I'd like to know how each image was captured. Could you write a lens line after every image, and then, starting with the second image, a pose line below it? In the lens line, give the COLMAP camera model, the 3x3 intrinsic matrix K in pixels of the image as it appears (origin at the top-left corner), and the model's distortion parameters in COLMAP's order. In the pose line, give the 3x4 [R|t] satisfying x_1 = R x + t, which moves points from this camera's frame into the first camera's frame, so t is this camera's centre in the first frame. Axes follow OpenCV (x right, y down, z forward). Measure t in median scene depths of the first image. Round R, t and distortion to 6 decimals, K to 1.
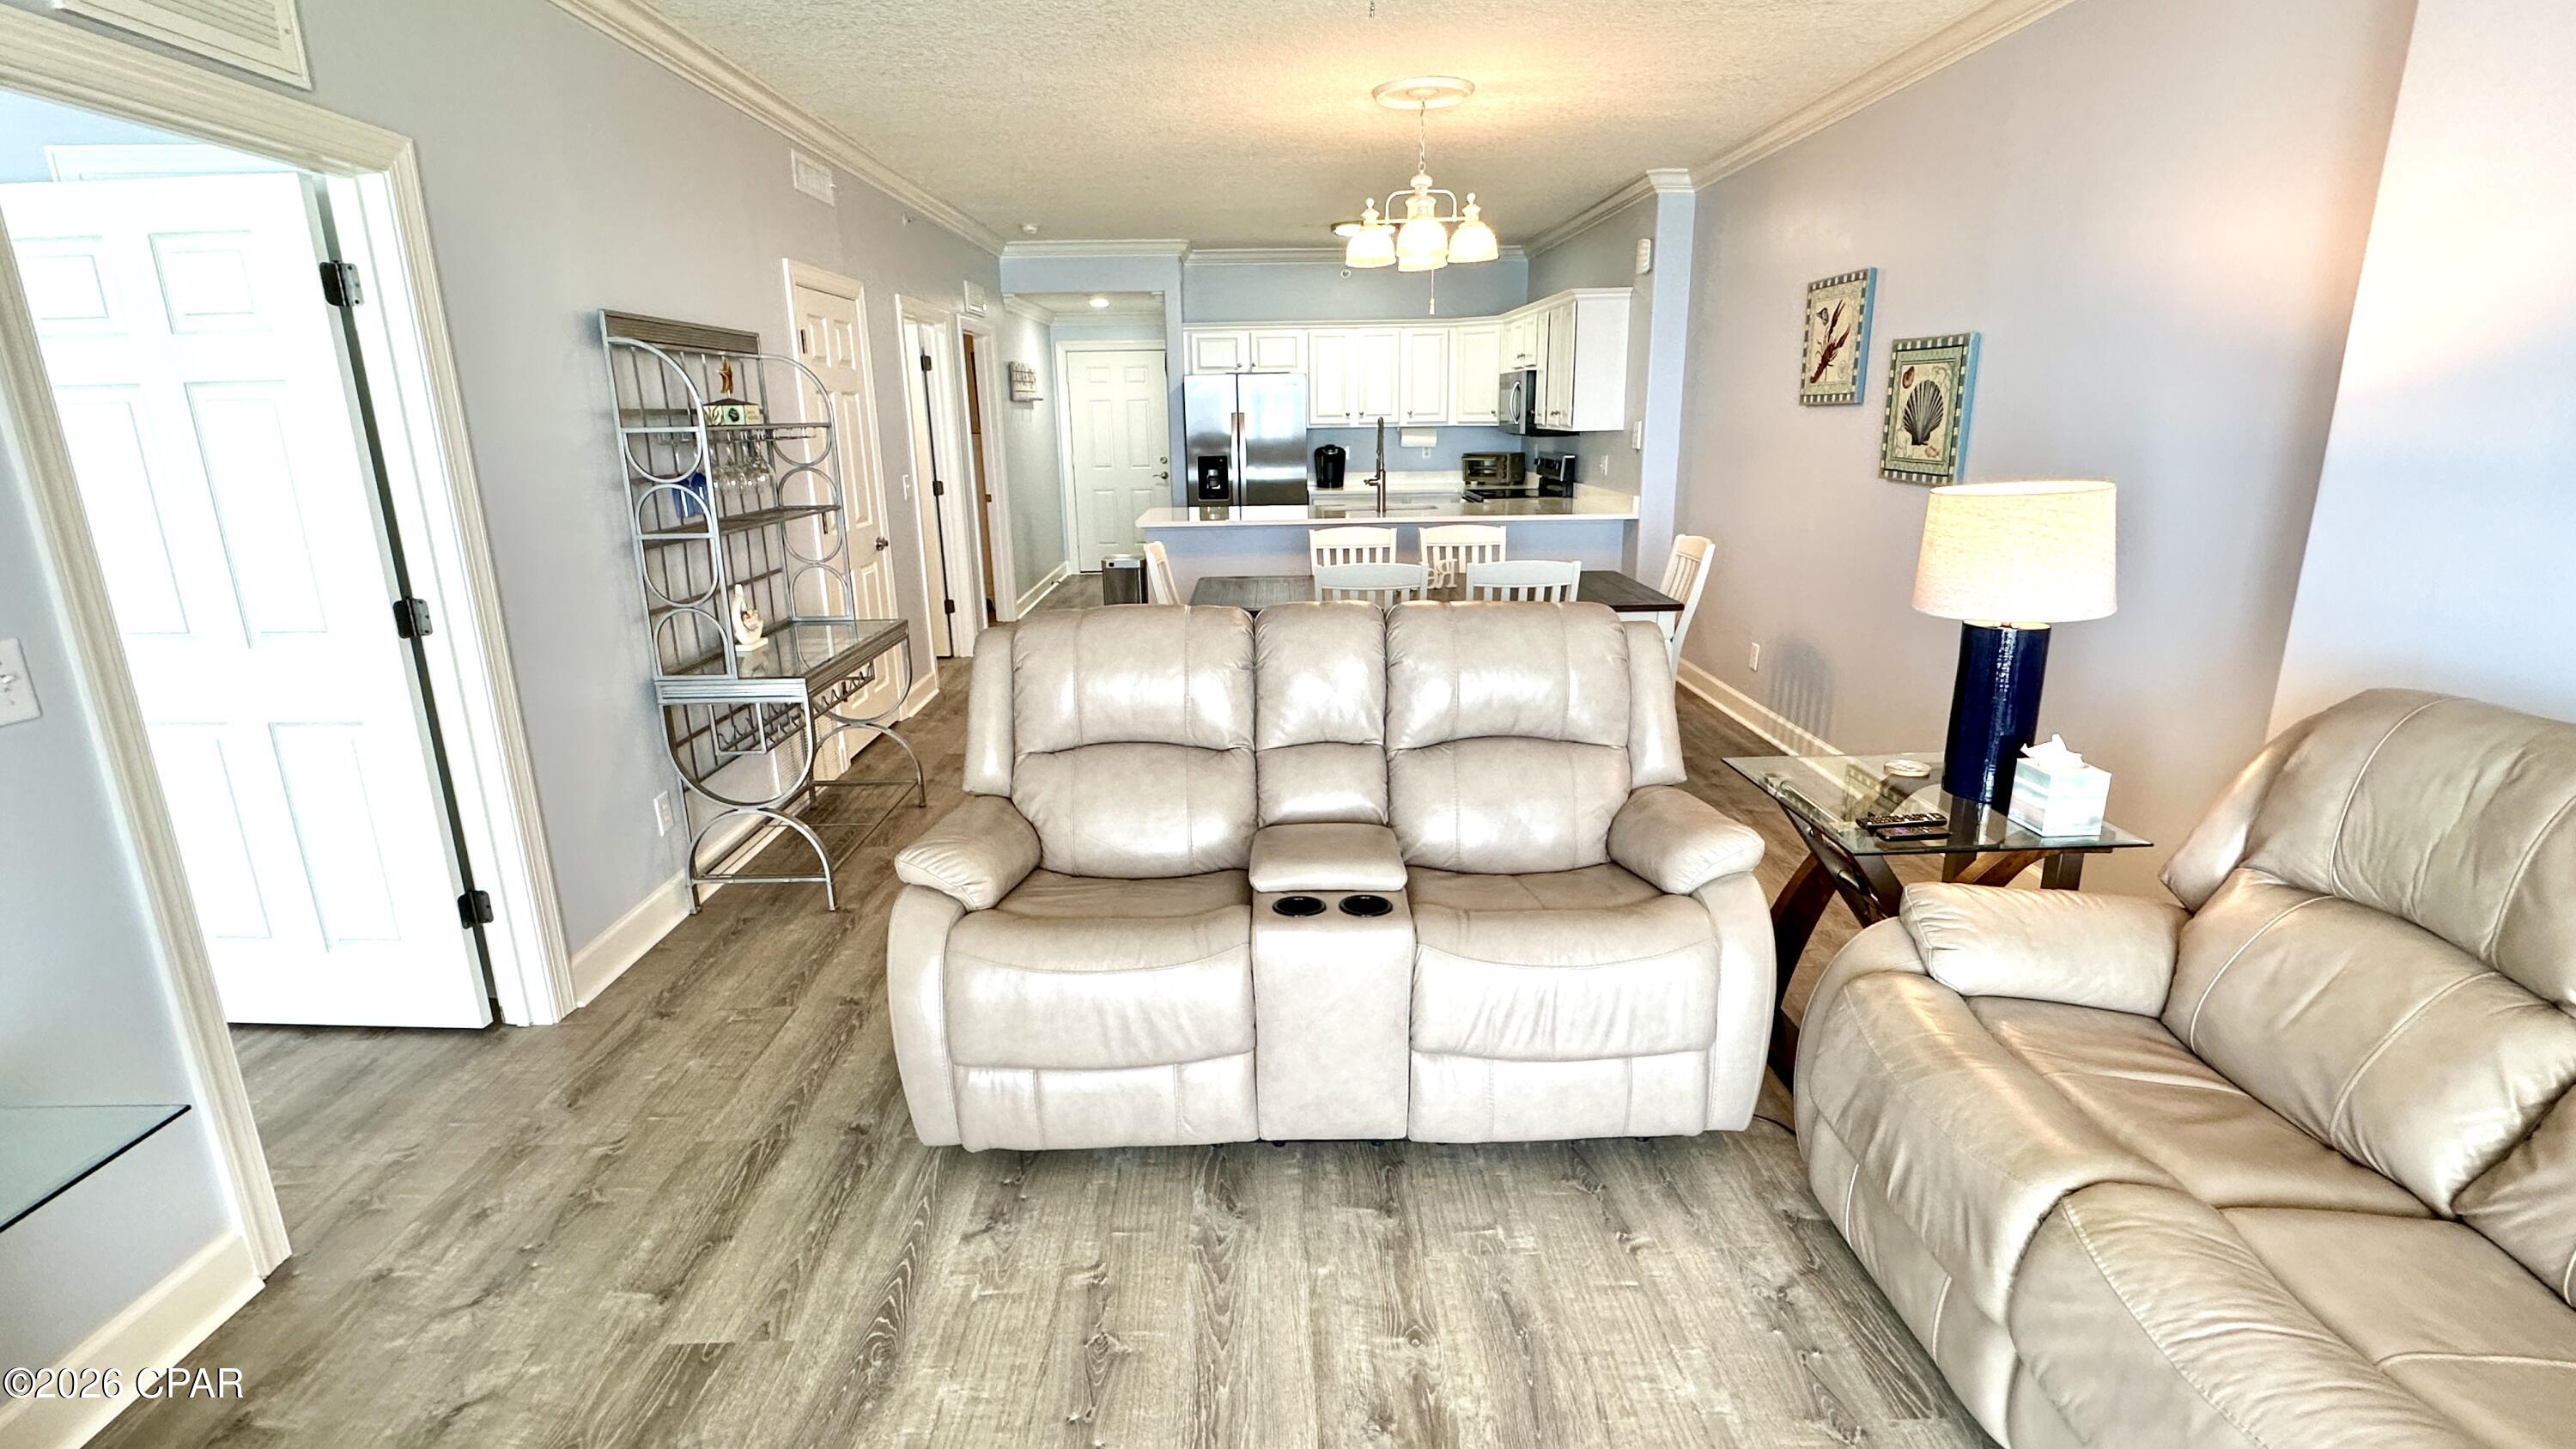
lens RADIAL K [[1179.4, 0, 1289.9], [0, 1179.4, 729.7], [0, 0, 1]] dist [-0.004228, 0.000286]
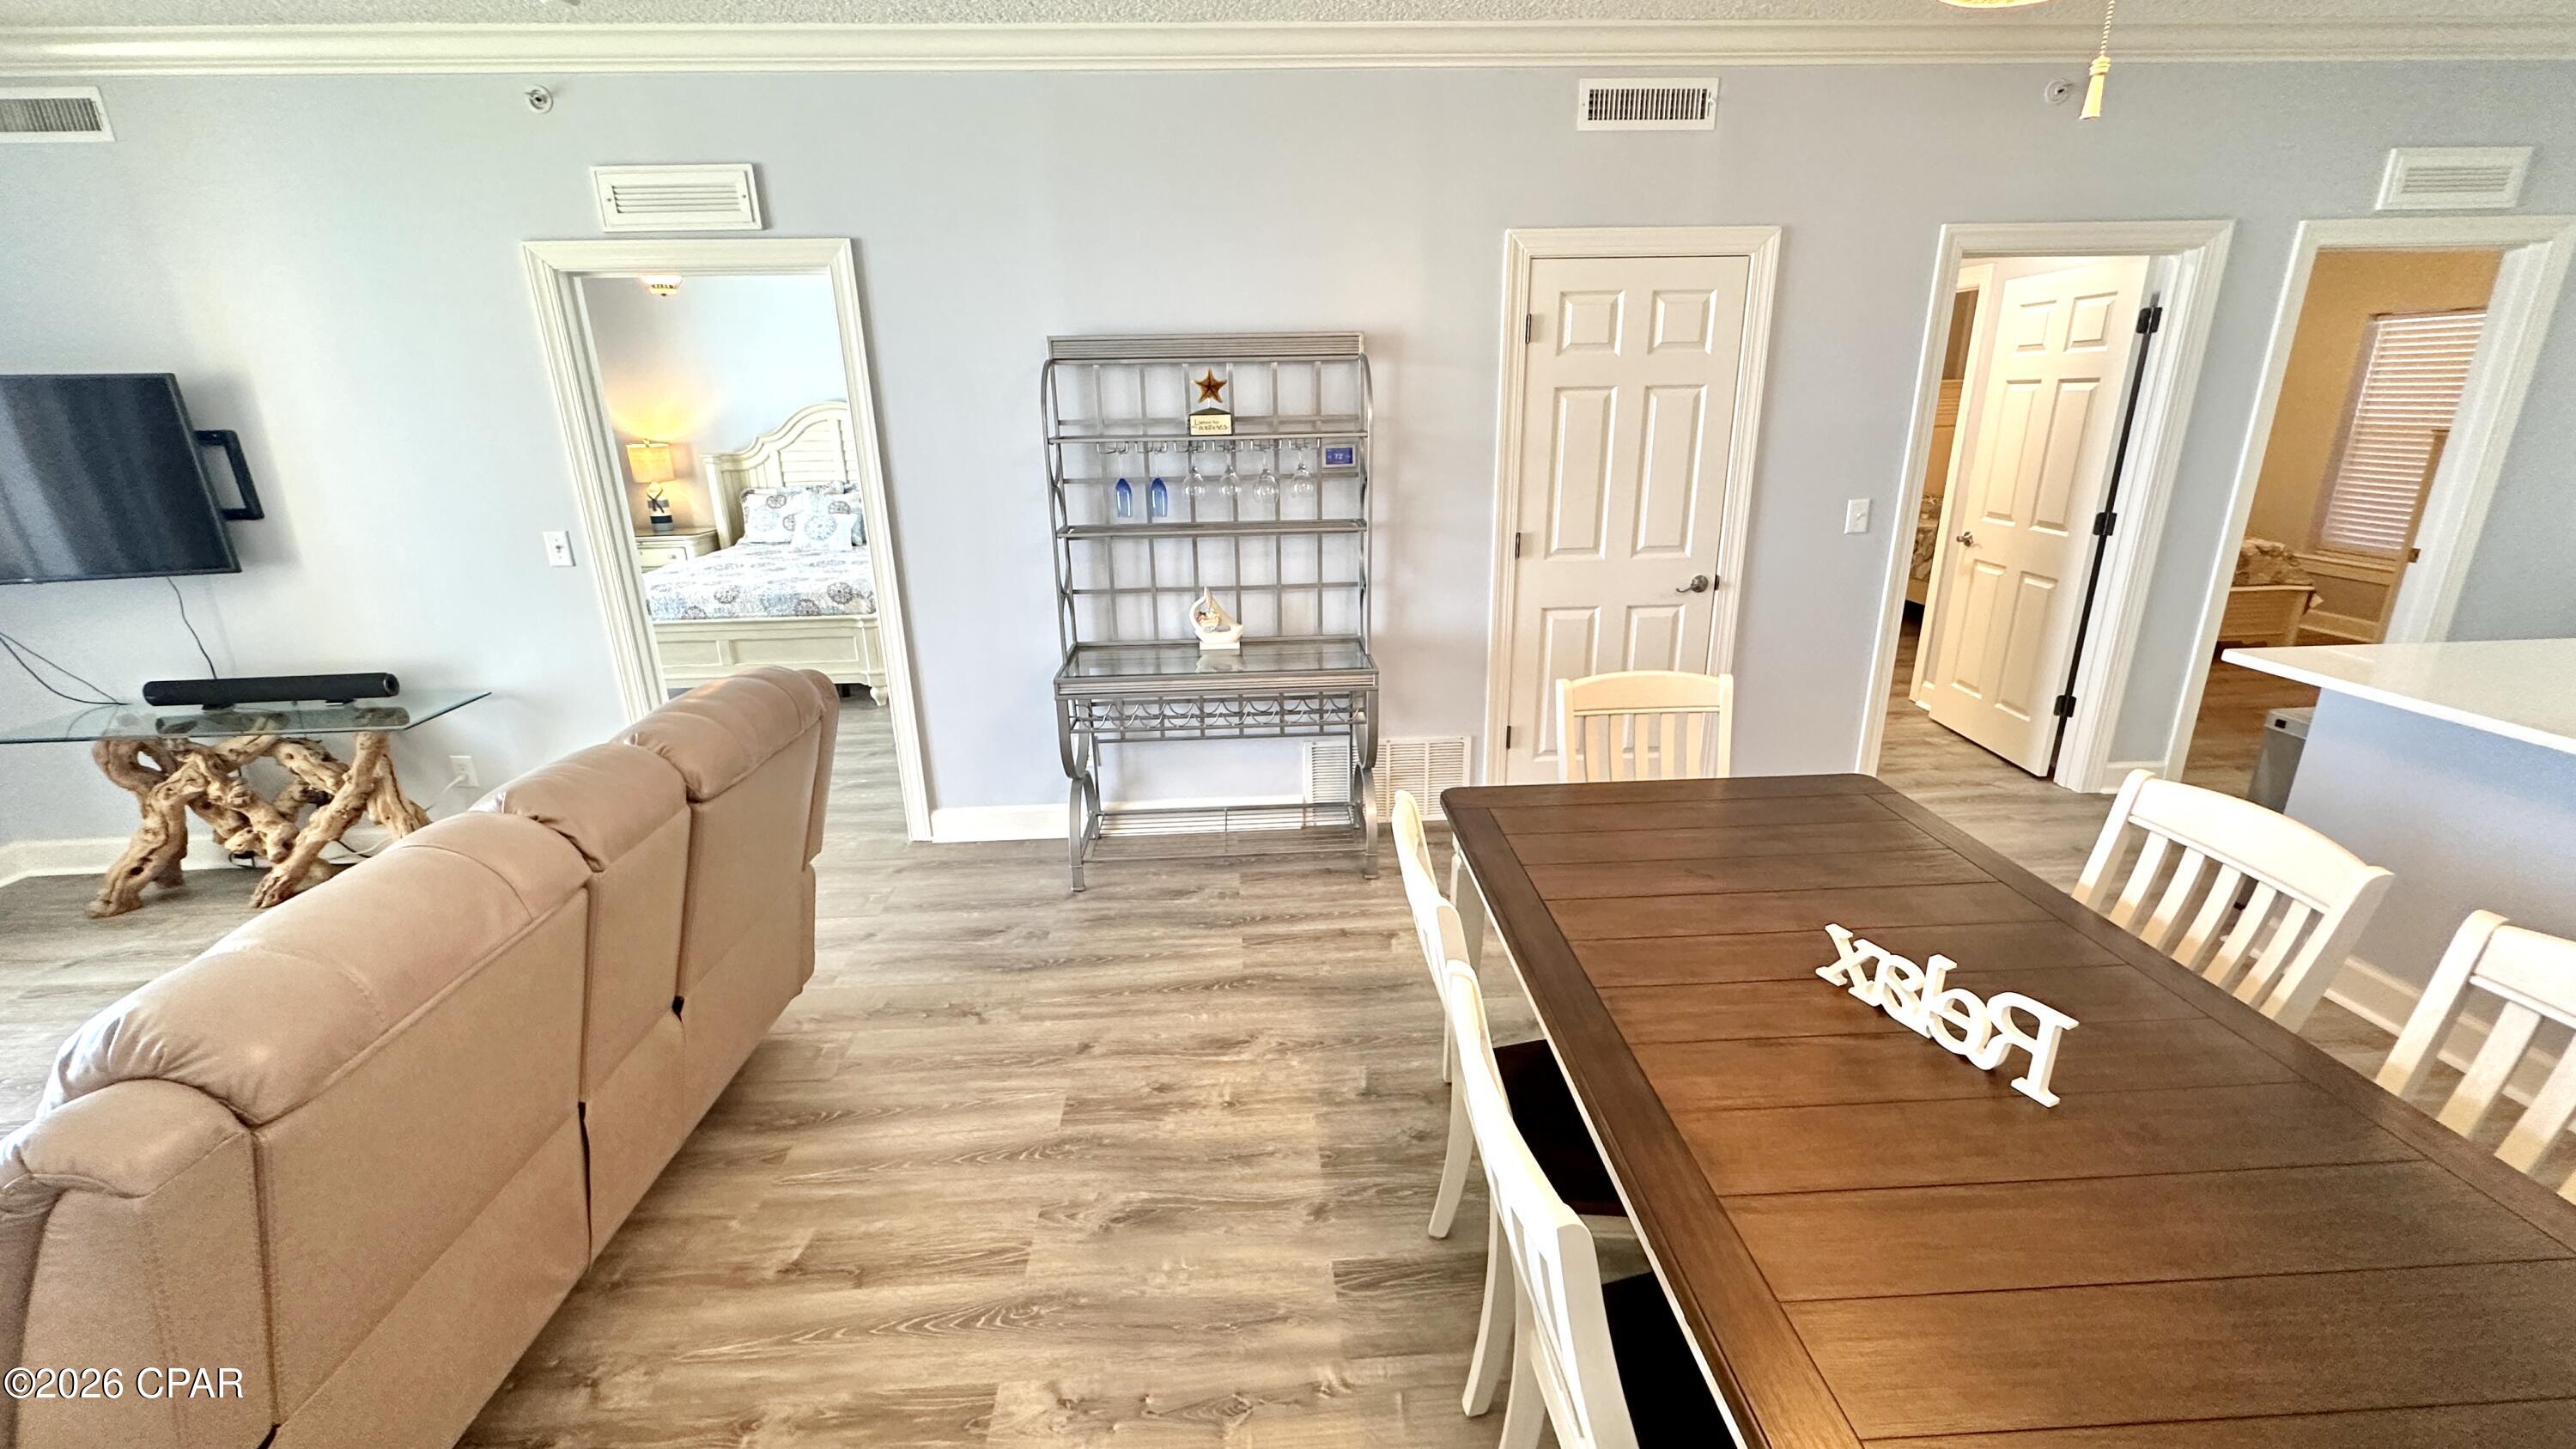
lens RADIAL K [[1028.9, 0, 1290.1], [0, 1028.9, 724.7], [0, 0, 1]] dist [-0.003760, 0.000653]
pose [[0.029970, 0.321023, -0.946597, 0.434498], [-0.244248, 0.920665, 0.304496, -0.302041], [0.969249, 0.222079, 0.106002, 0.985668]]
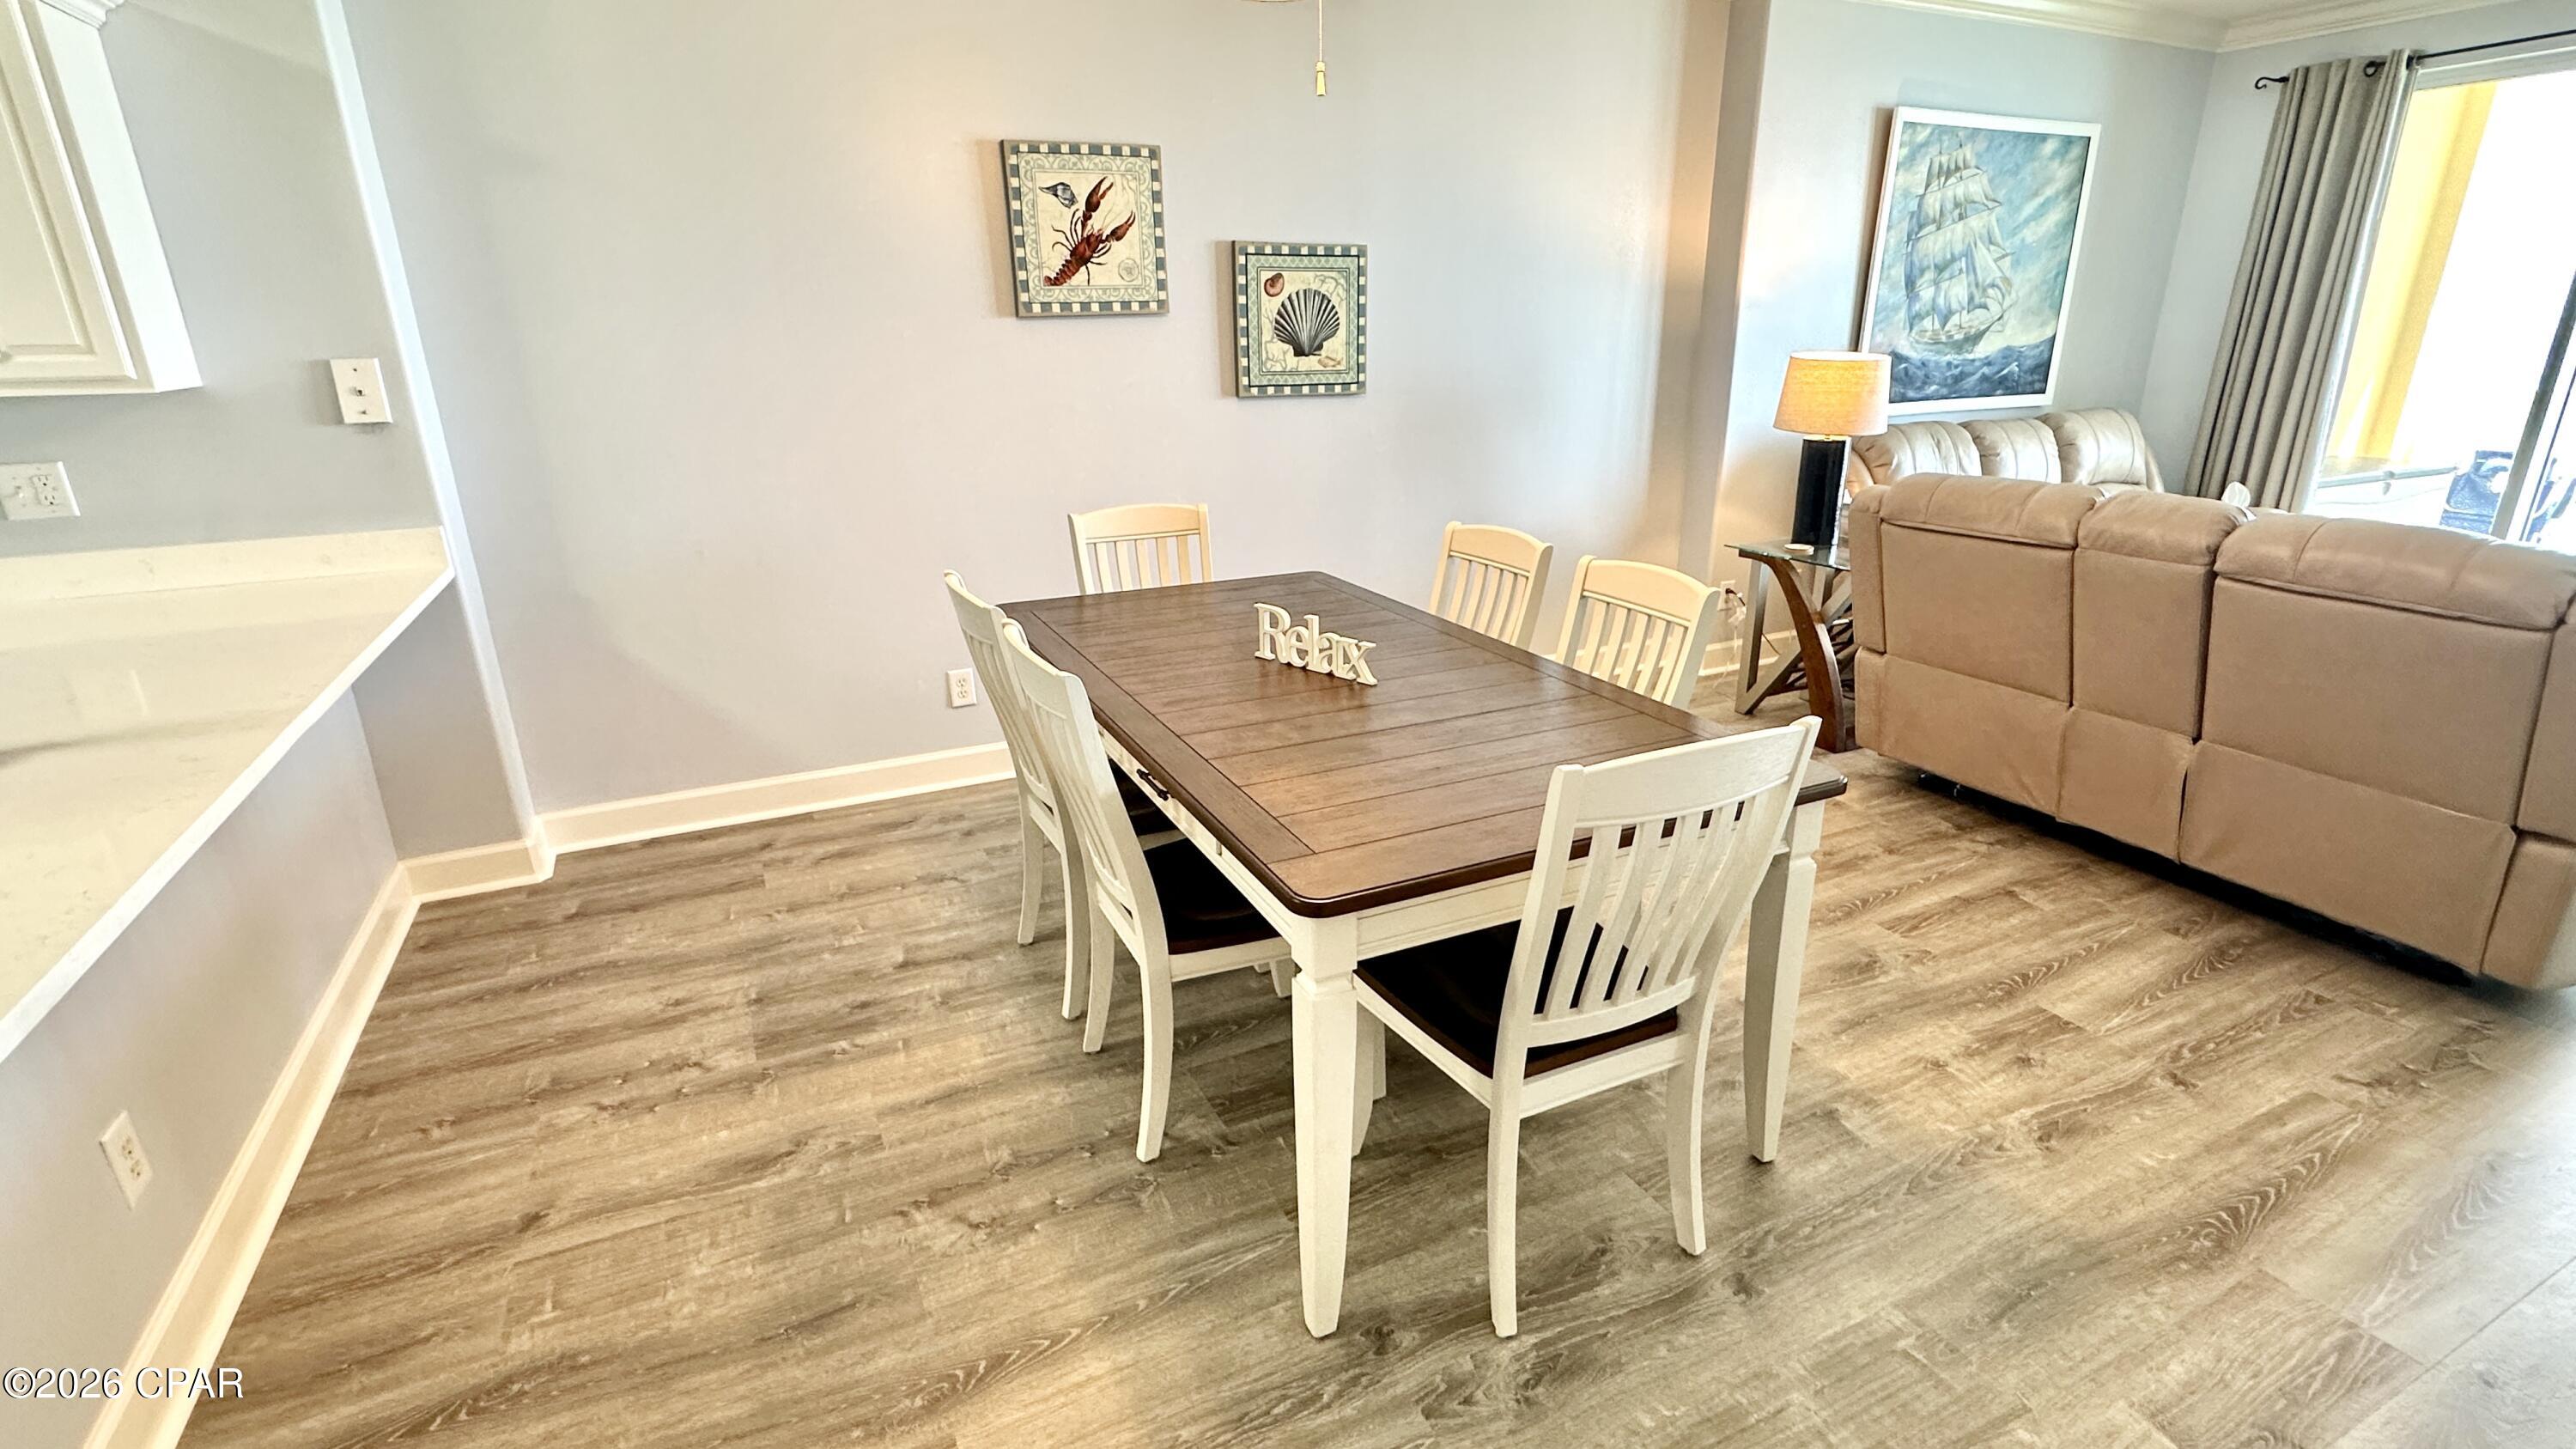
lens RADIAL K [[1177.3, 0, 1290.7], [0, 1177.3, 732.7], [0, 0, 1]] dist [-0.002371, 0.000142]
pose [[-0.414082, -0.279008, 0.866424, -0.414081], [0.257930, 0.876883, 0.405646, -0.380266], [-0.872931, 0.391448, -0.291137, 1.467645]]
